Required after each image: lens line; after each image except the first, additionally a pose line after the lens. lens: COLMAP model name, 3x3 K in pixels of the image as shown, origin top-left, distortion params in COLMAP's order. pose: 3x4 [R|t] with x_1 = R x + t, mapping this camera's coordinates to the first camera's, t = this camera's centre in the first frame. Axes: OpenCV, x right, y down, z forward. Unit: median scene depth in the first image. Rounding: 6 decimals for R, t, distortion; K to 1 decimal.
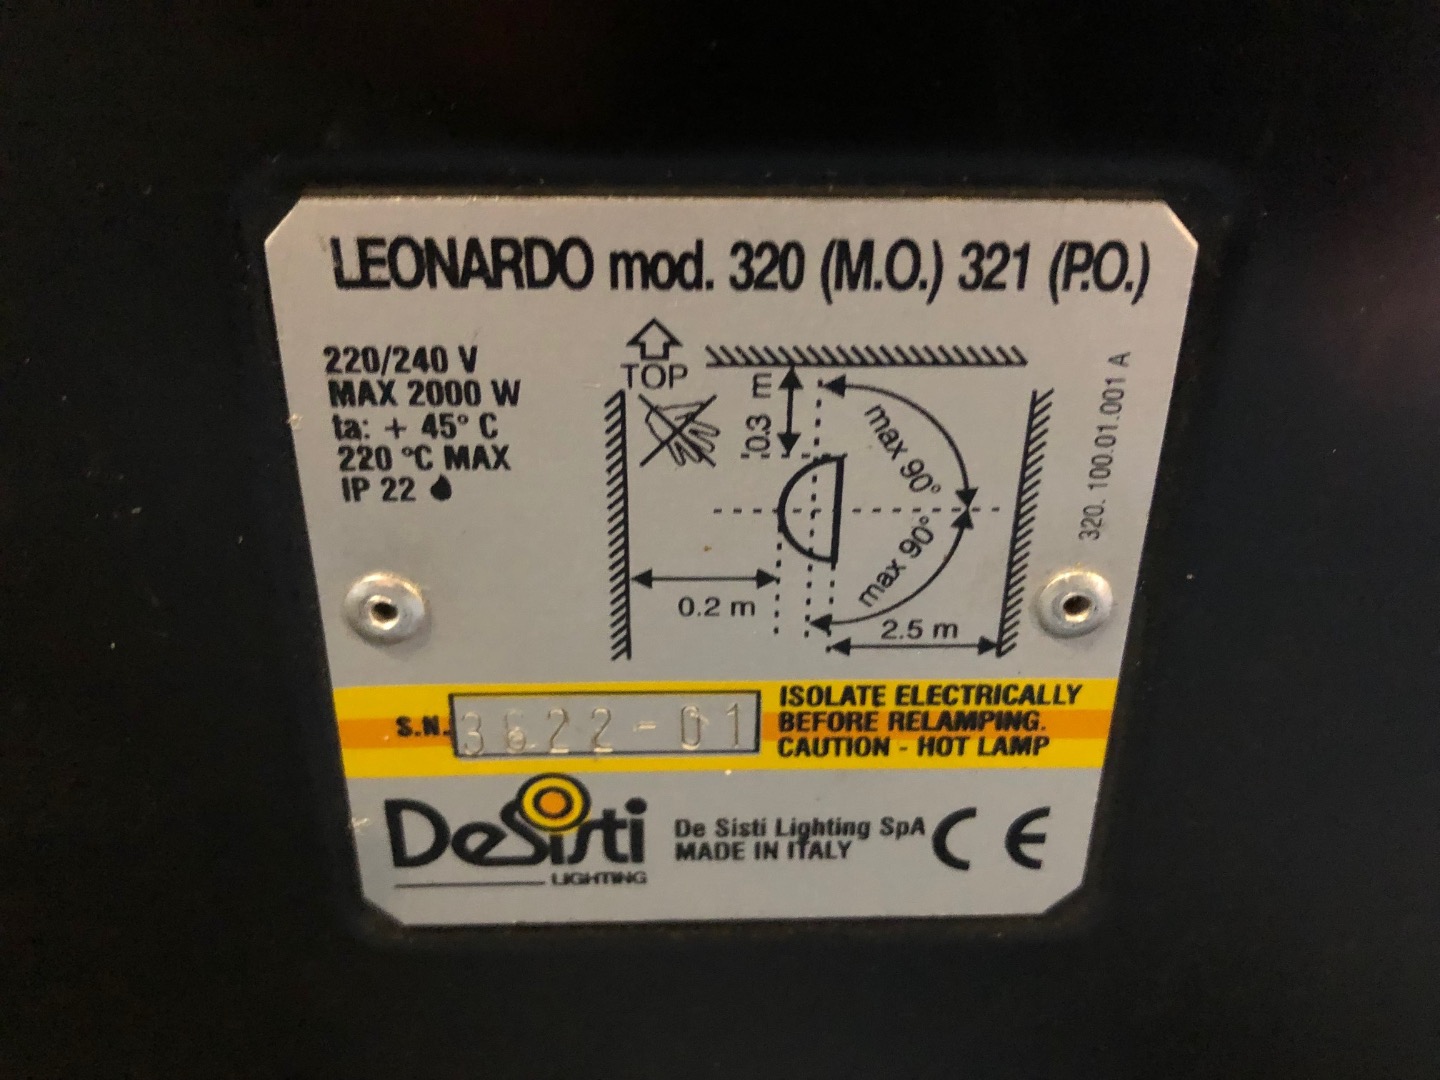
lens RADIAL K [[1200.0, 0, 720.0], [0, 1200.0, 540.0], [0, 0, 1]] dist [0.004694, -0.007829]
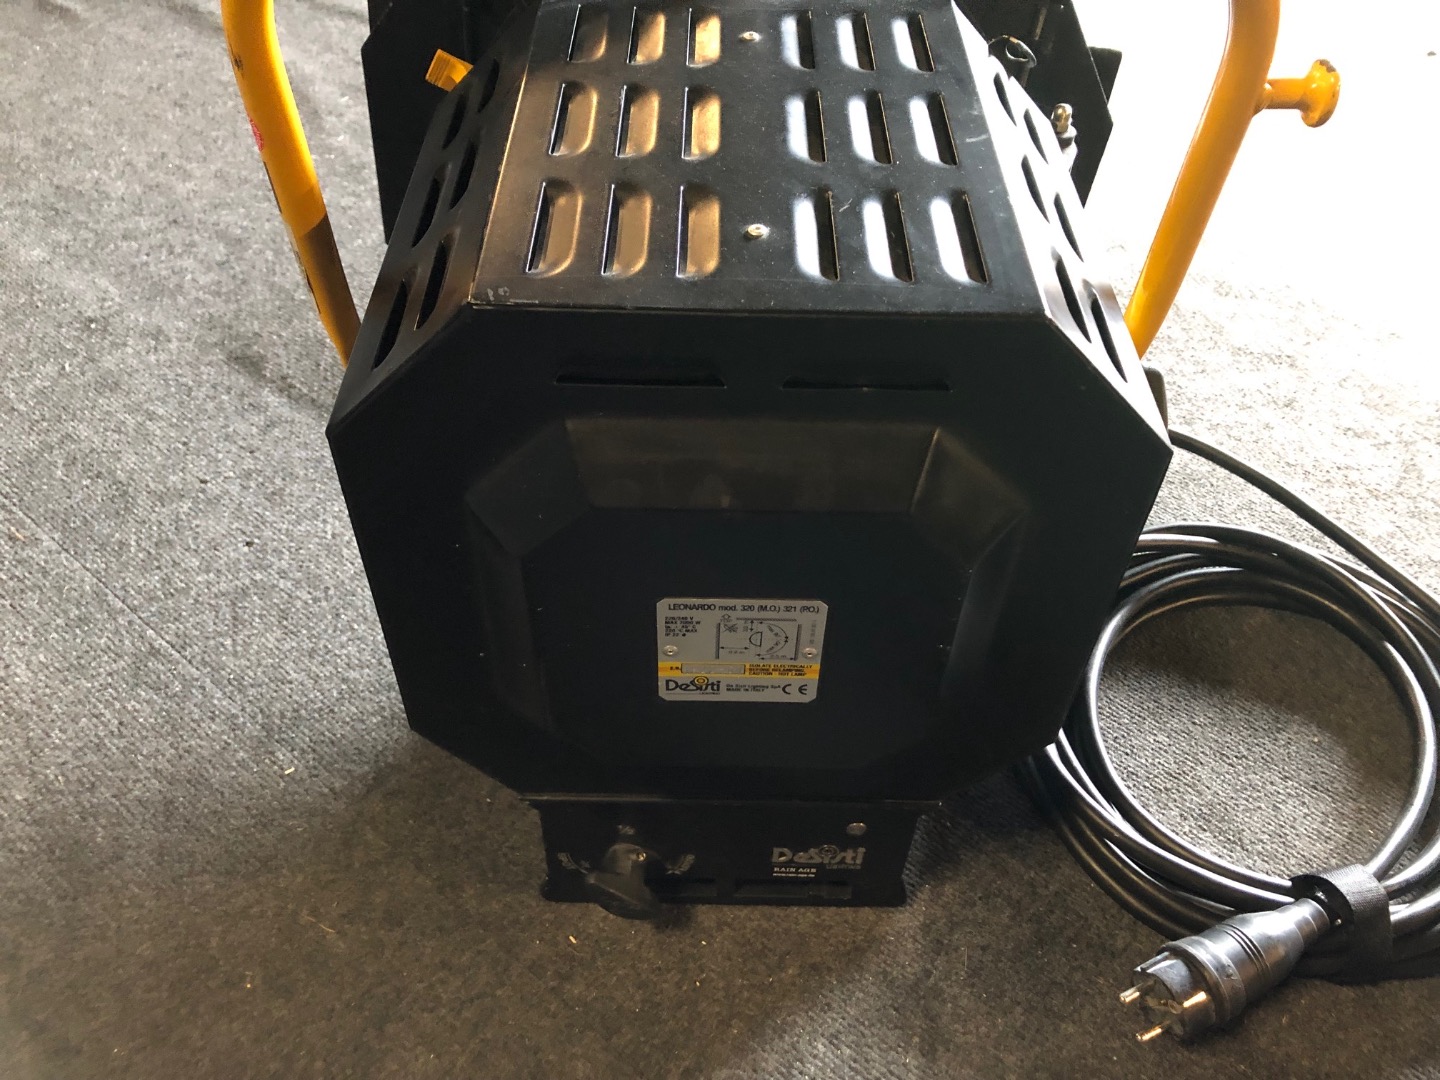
lens RADIAL K [[1200.0, 0, 720.0], [0, 1200.0, 540.0], [0, 0, 1]] dist [0.004694, -0.007829]
pose [[0.999095, 0.037152, -0.020717, 0.013500], [-0.027459, 0.935232, 0.352970, -2.128829], [0.032489, -0.352082, 0.935405, -3.481684]]
